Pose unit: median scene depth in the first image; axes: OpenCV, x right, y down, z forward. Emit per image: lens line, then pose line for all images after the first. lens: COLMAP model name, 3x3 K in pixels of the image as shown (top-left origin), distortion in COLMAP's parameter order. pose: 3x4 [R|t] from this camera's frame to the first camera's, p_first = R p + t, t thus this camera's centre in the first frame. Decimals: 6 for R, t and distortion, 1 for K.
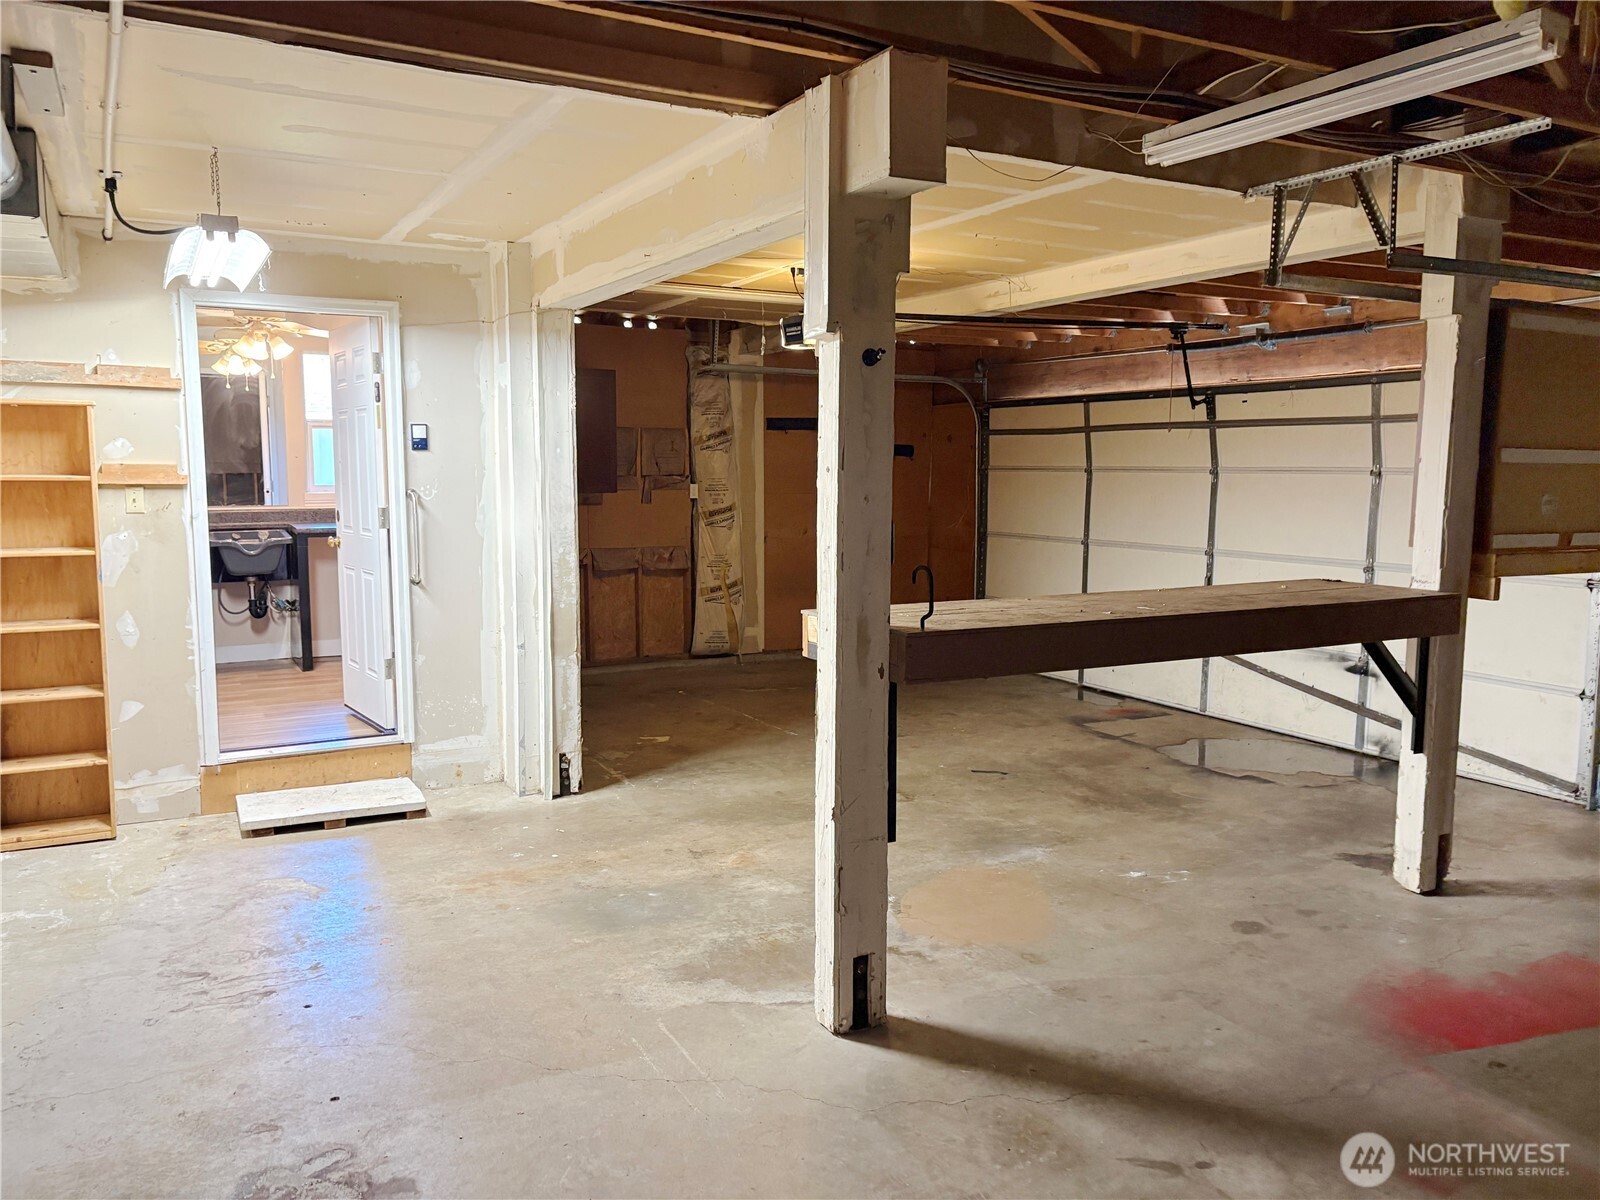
lens RADIAL K [[1221.9, 0, 809.6], [0, 1221.9, 605.0], [0, 0, 1]] dist [0.069352, -0.071126]
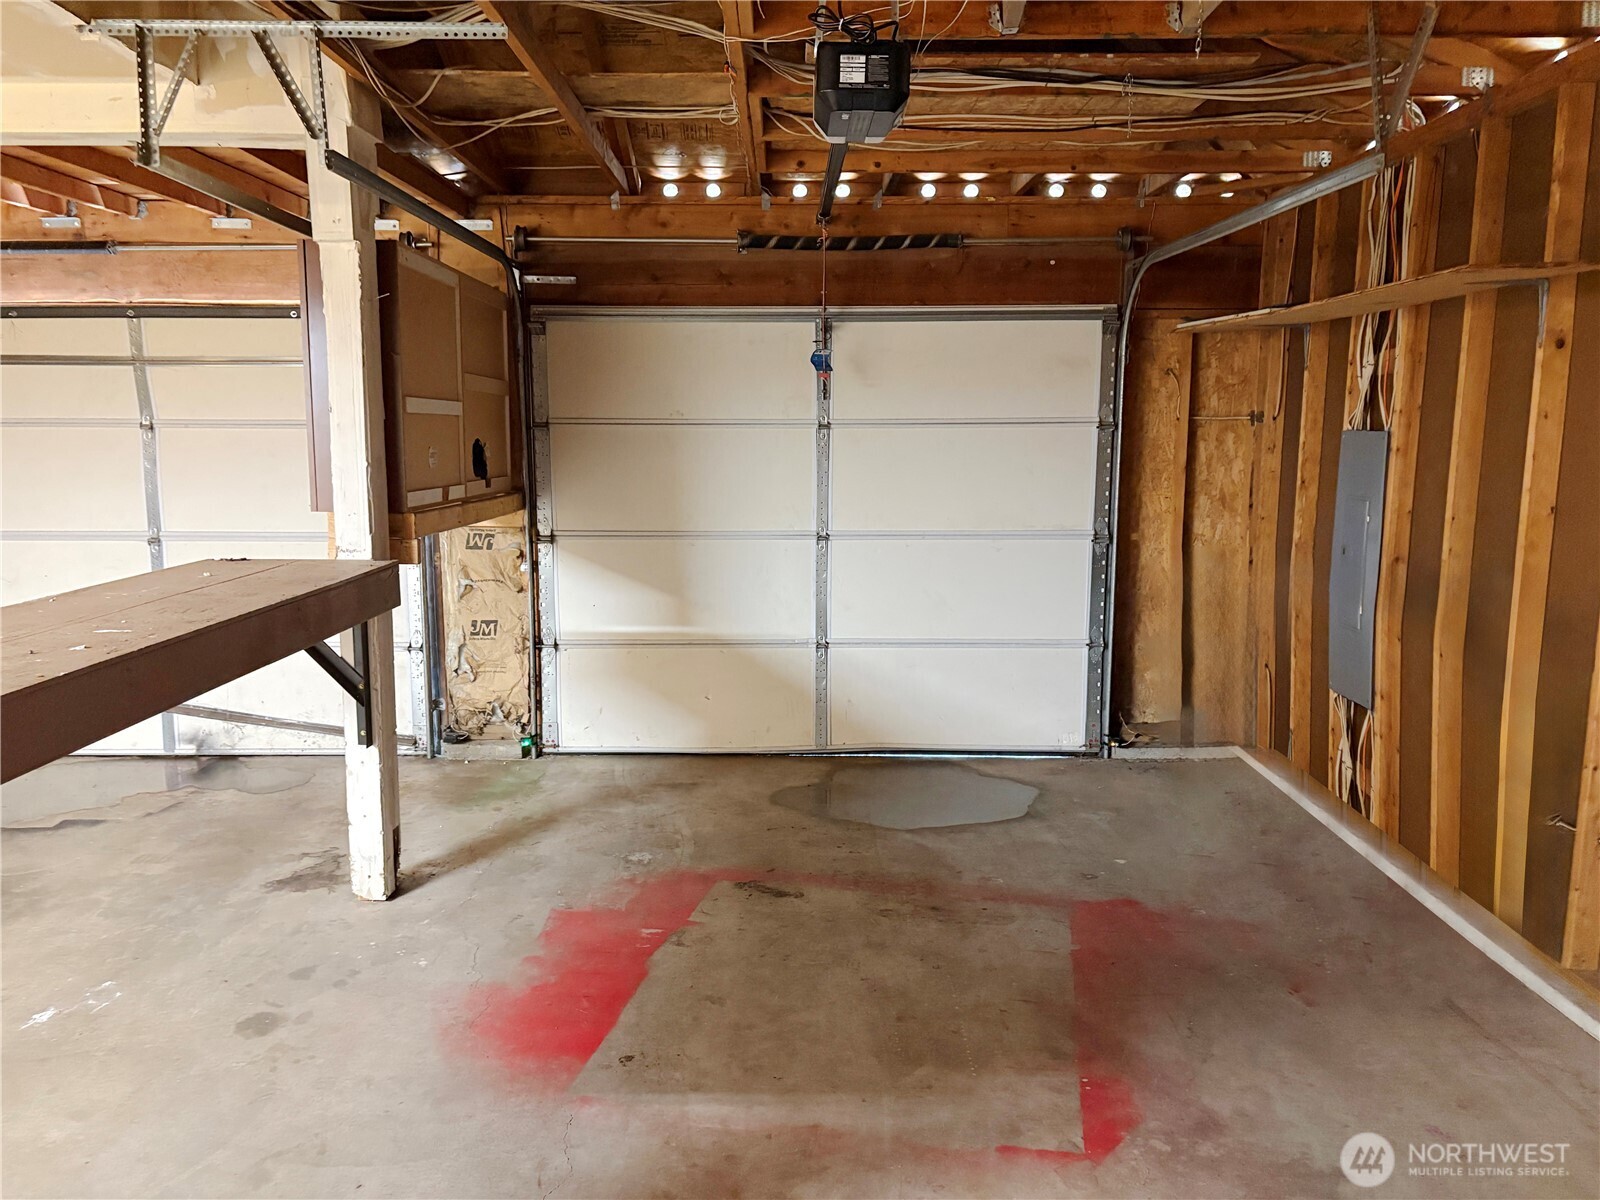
lens RADIAL K [[1221.9, 0, 797.9], [0, 1221.9, 589.0], [0, 0, 1]] dist [0.069352, -0.071126]
pose [[0.480119, -0.122419, 0.868619, -0.101499], [0.100147, 0.991389, 0.084366, -0.031741], [-0.871468, 0.046484, 0.488244, 0.286479]]
